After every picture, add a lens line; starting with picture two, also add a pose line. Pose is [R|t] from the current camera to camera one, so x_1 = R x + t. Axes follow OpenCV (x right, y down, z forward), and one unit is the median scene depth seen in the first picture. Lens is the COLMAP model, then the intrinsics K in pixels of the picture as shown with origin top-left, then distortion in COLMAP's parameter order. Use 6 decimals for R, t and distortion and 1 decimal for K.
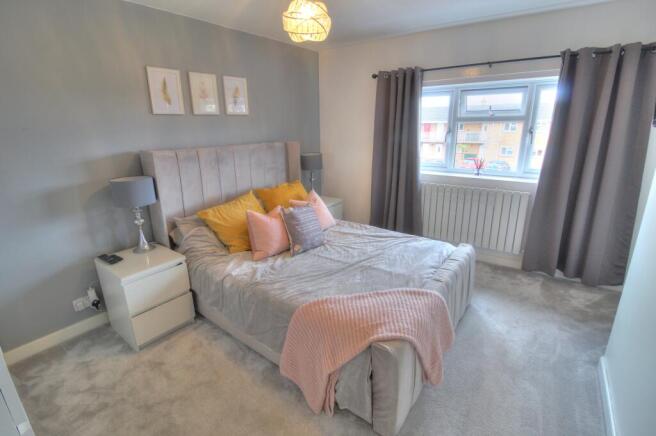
lens RADIAL K [[307.3, 0, 328.8], [0, 307.3, 209.8], [0, 0, 1]] dist [-0.004009, -0.001137]
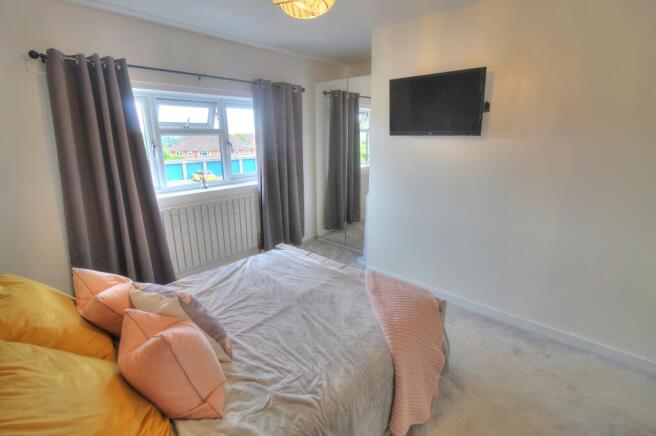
lens RADIAL K [[307.3, 0, 328.8], [0, 307.3, 209.8], [0, 0, 1]] dist [-0.004009, -0.001137]
pose [[0.107716, -0.228856, 0.967482, -0.467849], [0.279981, 0.940741, 0.191358, -0.136012], [-0.953943, 0.250264, 0.165408, 0.520539]]
